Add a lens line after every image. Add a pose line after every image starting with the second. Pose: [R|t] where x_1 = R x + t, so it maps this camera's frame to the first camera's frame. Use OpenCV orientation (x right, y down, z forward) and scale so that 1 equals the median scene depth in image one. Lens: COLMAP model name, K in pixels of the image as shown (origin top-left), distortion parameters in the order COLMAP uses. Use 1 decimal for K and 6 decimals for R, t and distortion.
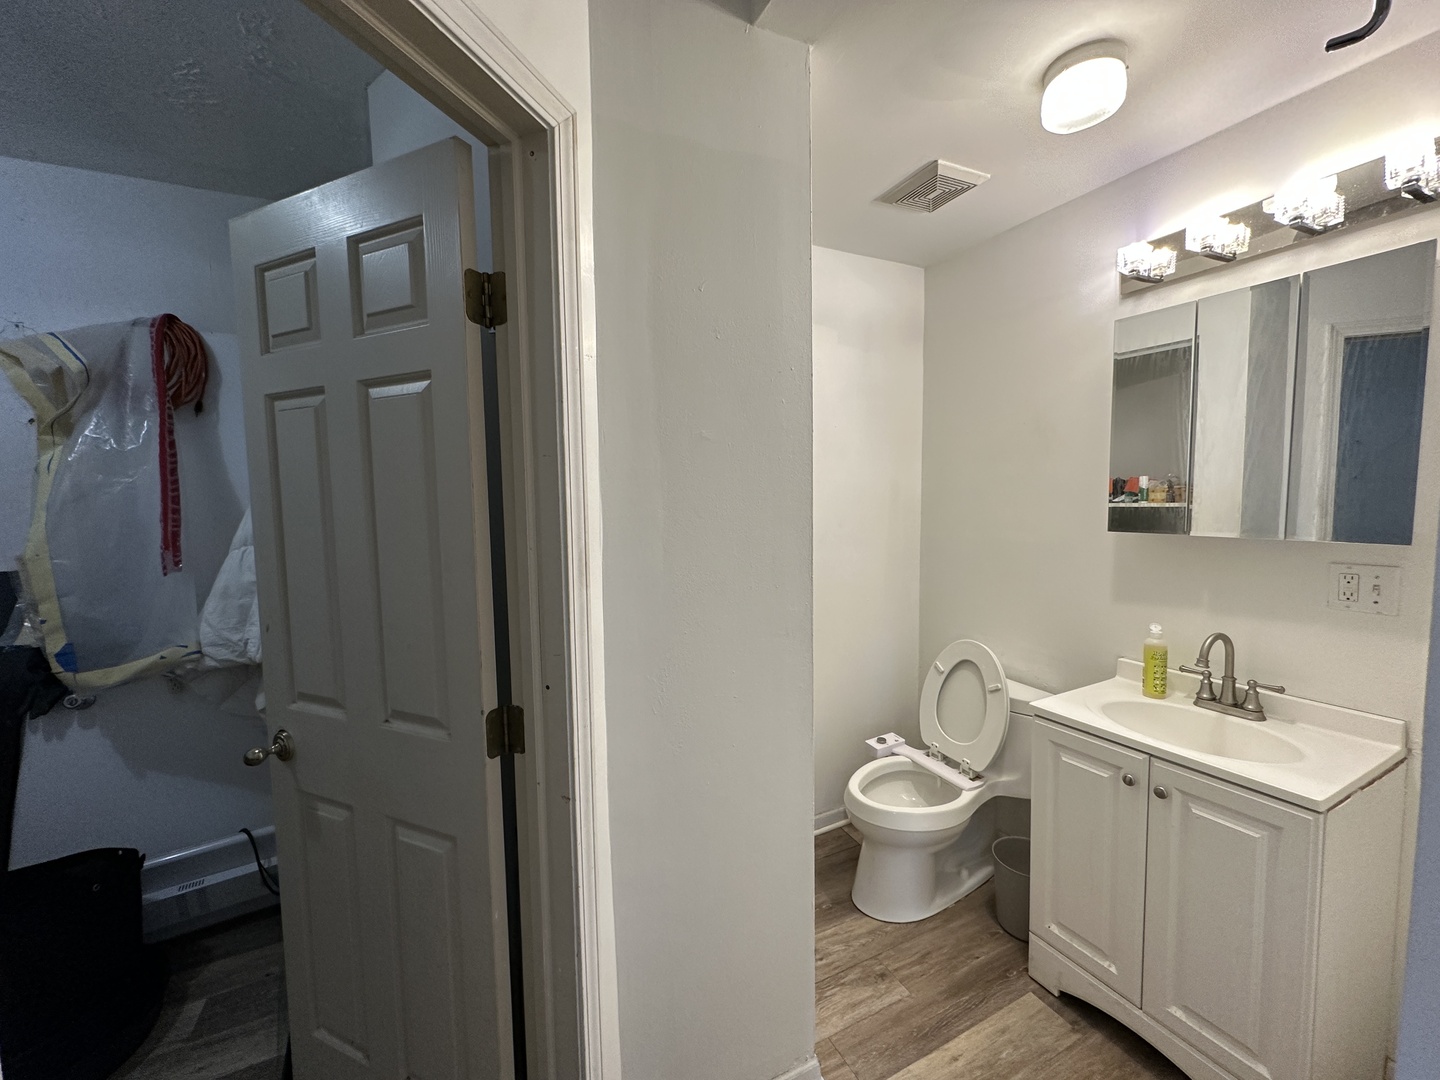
lens RADIAL K [[573.1, 0, 723.6], [0, 573.1, 540.7], [0, 0, 1]] dist [-0.004567, 0.001819]
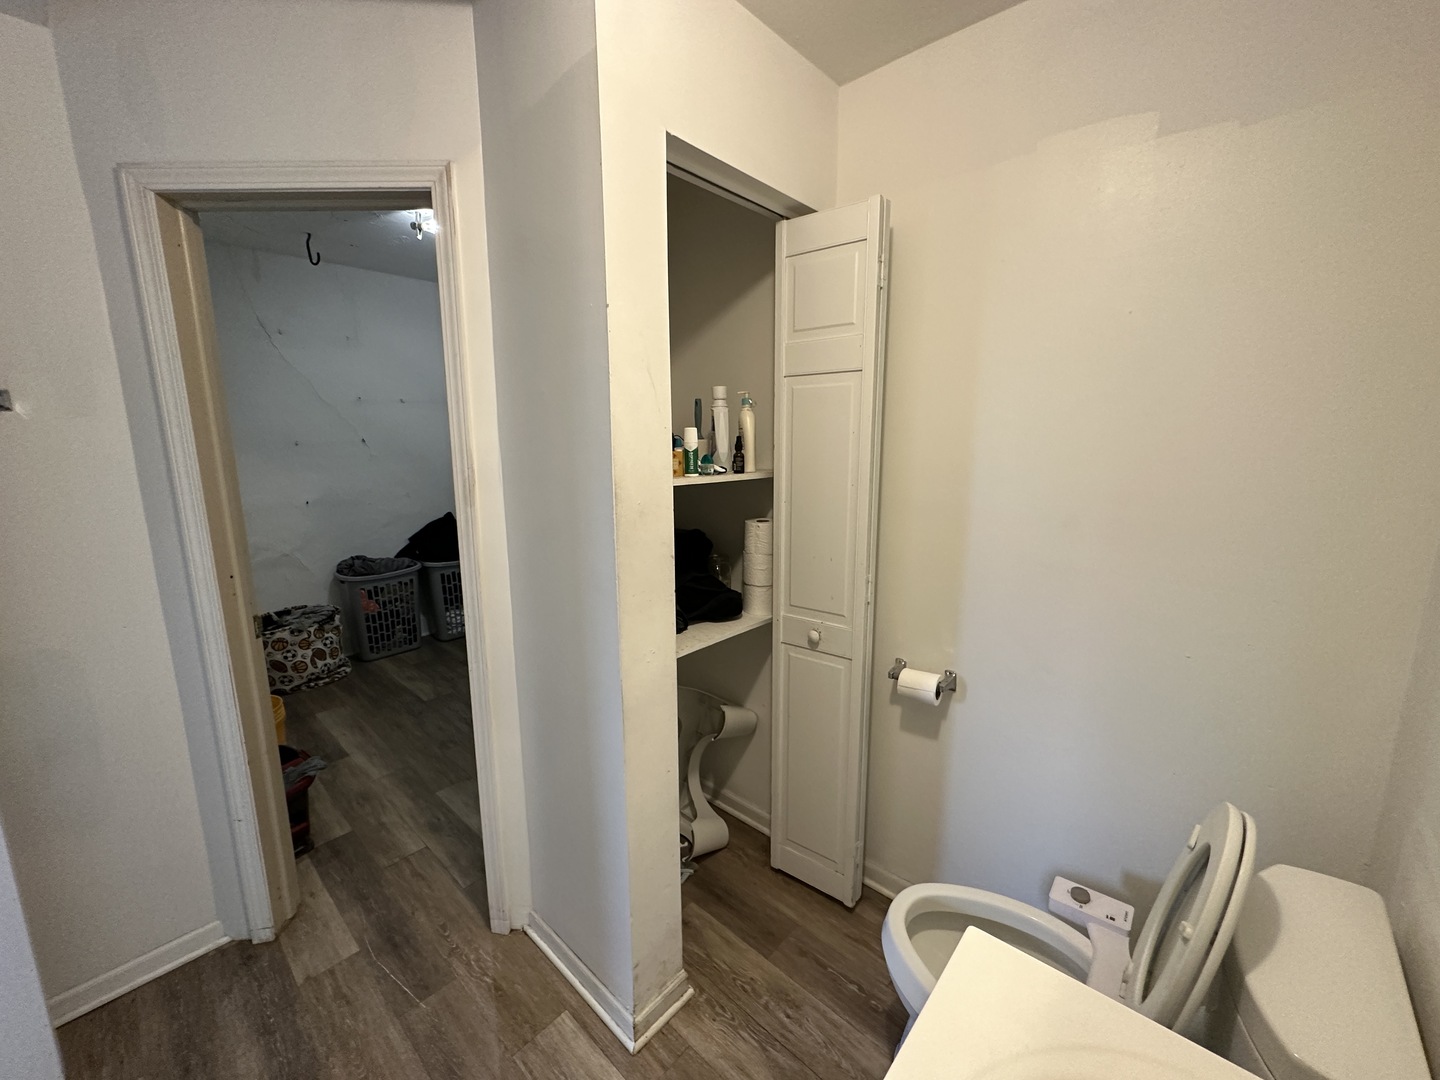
lens RADIAL K [[573.1, 0, 718.9], [0, 573.1, 541.8], [0, 0, 1]] dist [-0.004567, 0.001819]
pose [[0.349610, 0.183107, -0.918828, 1.262685], [-0.072266, 0.983064, 0.168412, -0.111762], [0.934104, 0.007521, 0.356922, 1.007335]]
